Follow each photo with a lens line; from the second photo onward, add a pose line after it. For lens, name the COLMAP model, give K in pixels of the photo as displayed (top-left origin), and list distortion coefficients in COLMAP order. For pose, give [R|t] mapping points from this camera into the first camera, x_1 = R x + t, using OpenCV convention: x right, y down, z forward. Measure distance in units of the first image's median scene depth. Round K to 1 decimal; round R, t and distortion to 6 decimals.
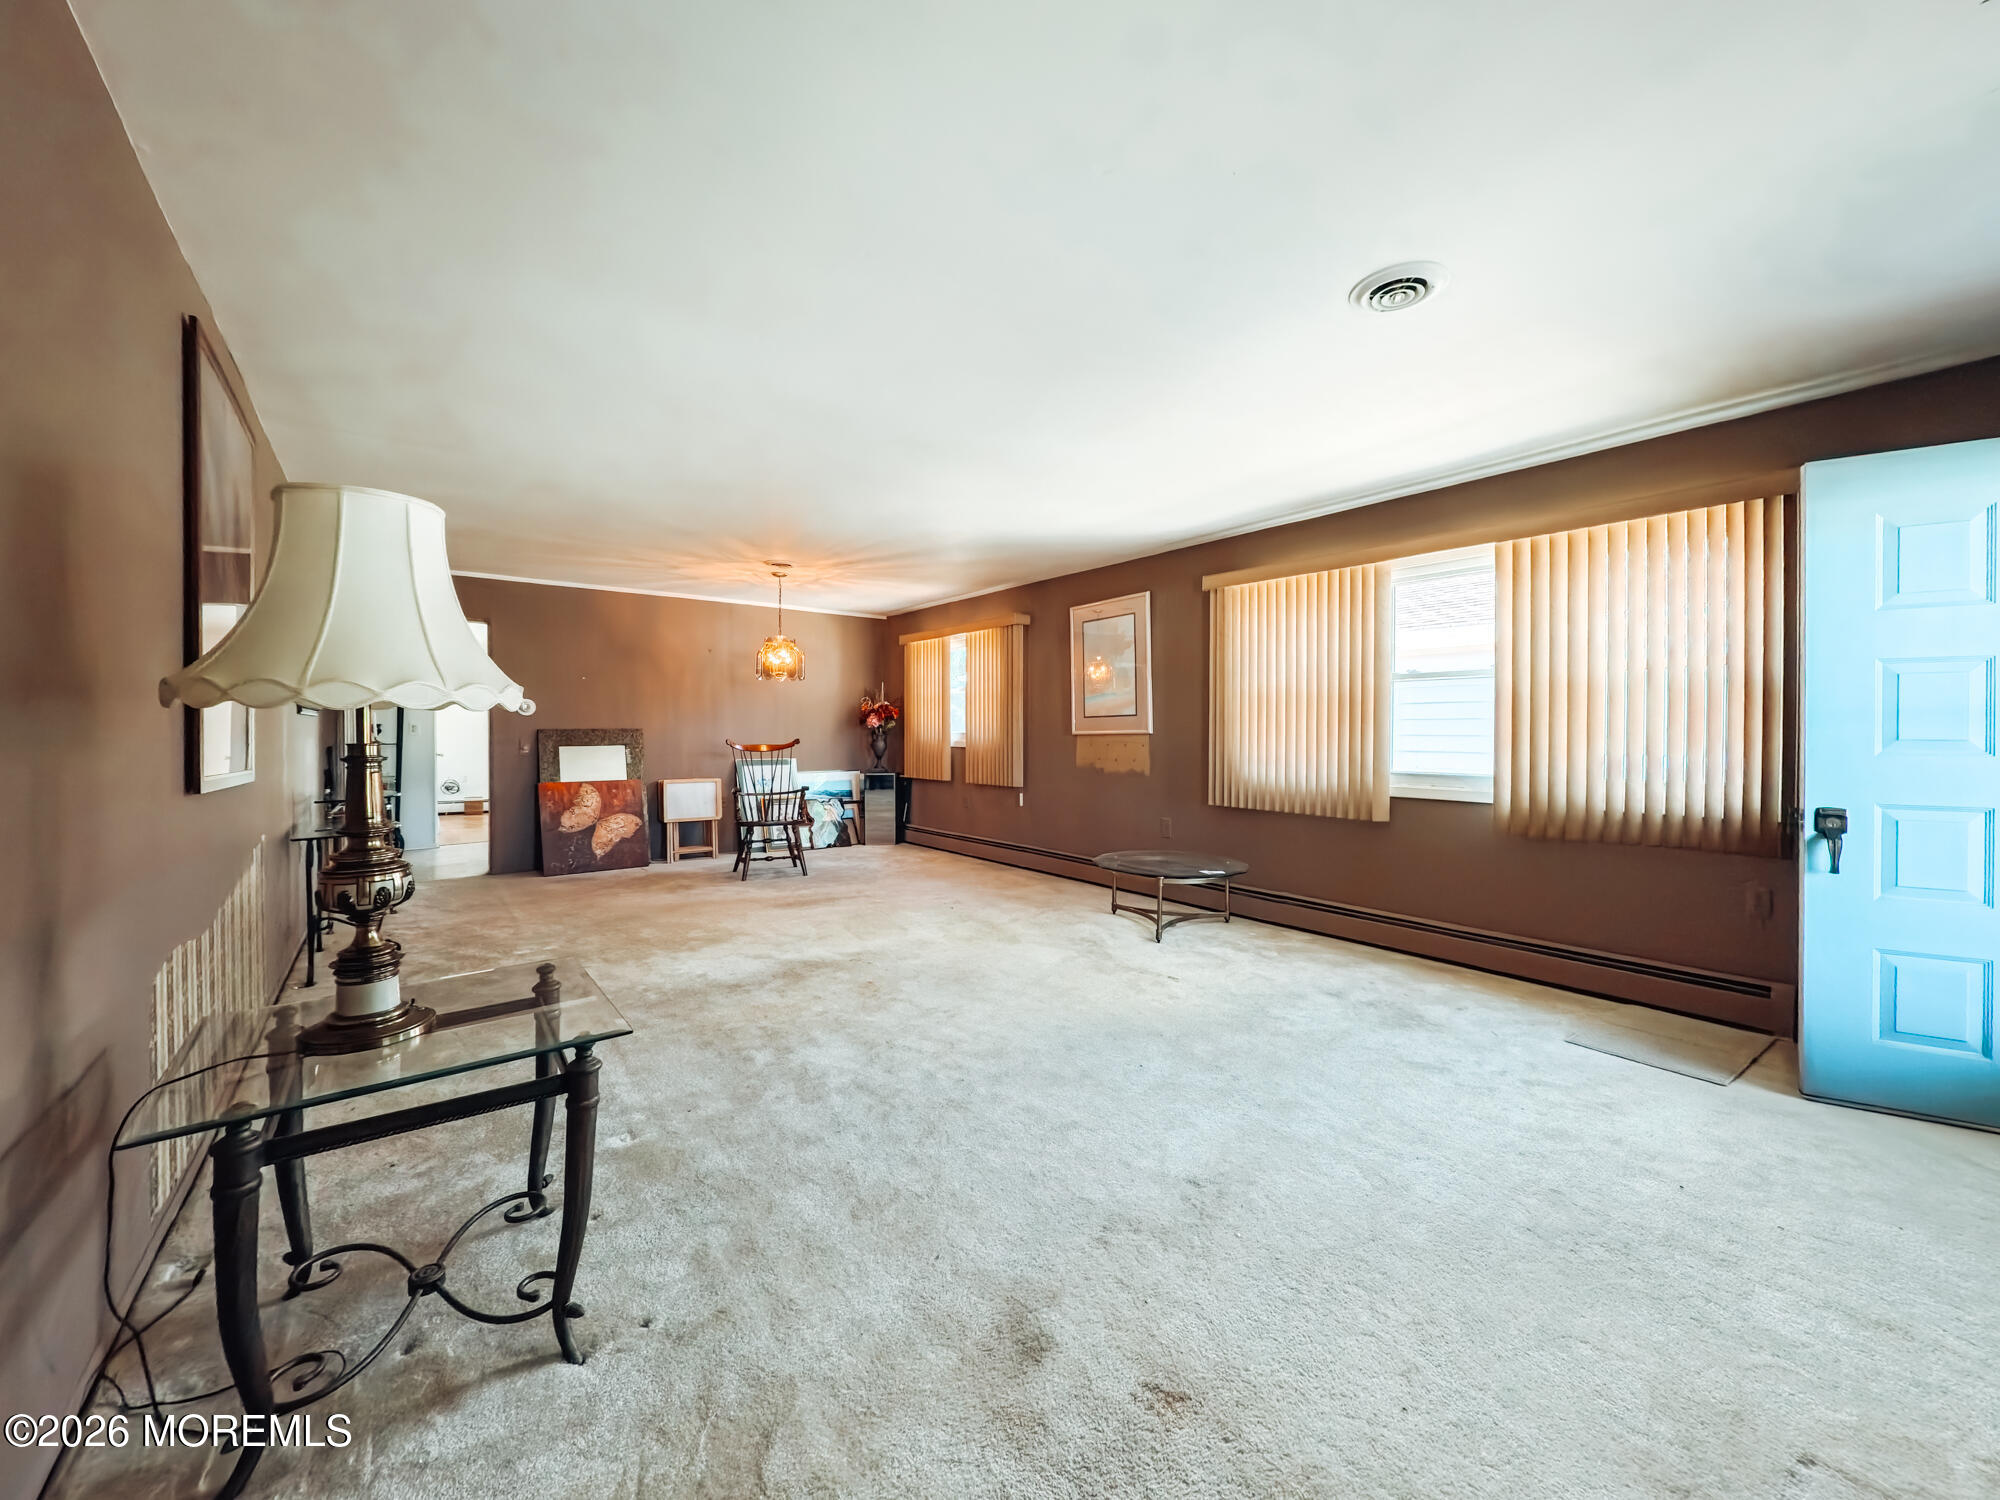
lens RADIAL K [[767.7, 0, 1002.4], [0, 767.7, 742.8], [0, 0, 1]] dist [-0.000087, -0.000409]
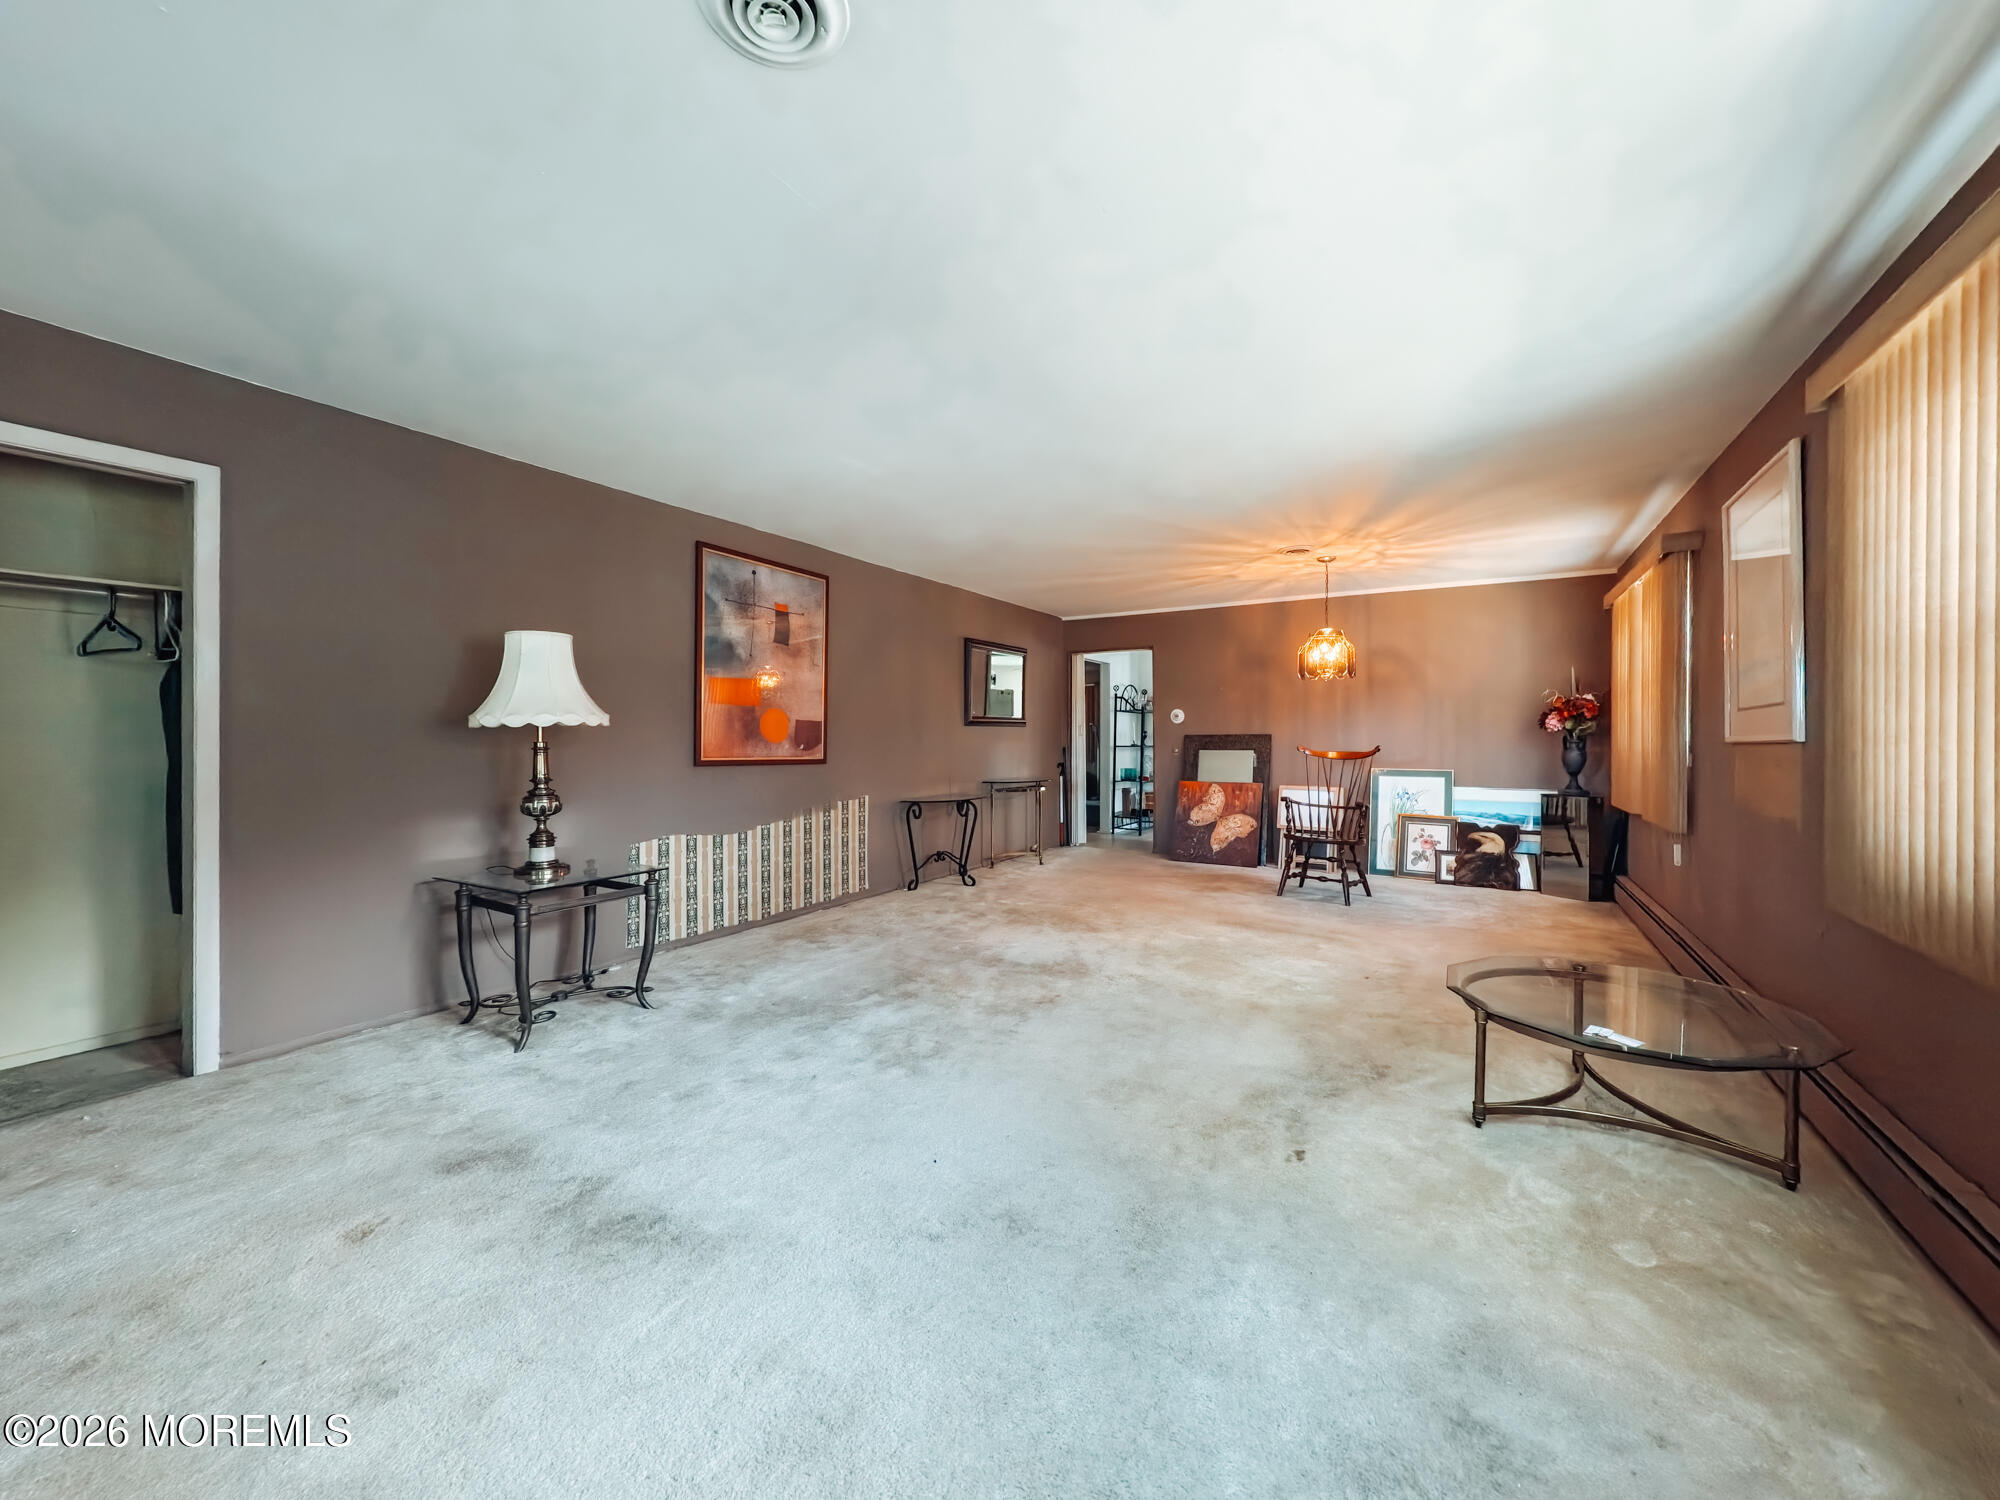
lens RADIAL K [[767.7, 0, 1001.9], [0, 767.7, 741.6], [0, 0, 1]] dist [-0.000087, -0.000409]
pose [[0.355622, 0.005580, -0.934613, 0.388903], [-0.013998, 0.999902, 0.000643, -0.004452], [0.934525, 0.012854, 0.355666, 0.322960]]
